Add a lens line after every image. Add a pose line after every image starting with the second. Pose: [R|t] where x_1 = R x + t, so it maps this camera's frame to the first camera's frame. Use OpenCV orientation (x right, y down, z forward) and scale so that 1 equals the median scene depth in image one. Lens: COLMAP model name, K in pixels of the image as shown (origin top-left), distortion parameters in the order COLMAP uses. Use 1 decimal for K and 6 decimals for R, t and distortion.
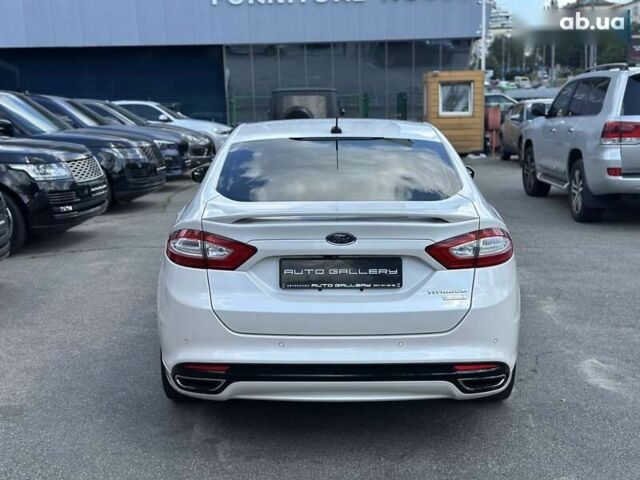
lens RADIAL K [[874.7, 0, 316.0], [0, 874.7, 244.1], [0, 0, 1]] dist [0.135516, -0.087000]
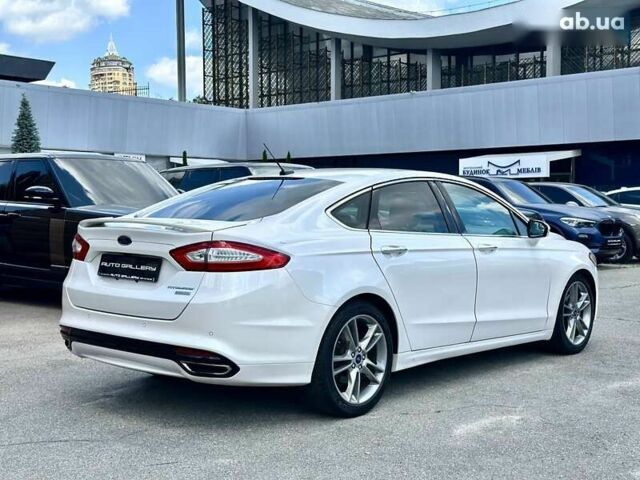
lens RADIAL K [[874.7, 0, 316.0], [0, 874.7, 244.1], [0, 0, 1]] dist [0.135516, -0.087000]
pose [[0.756518, 0.048534, -0.652169, 1.086411], [-0.118347, 0.990937, -0.063538, 0.048291], [0.643175, 0.125250, 0.755406, 0.183451]]
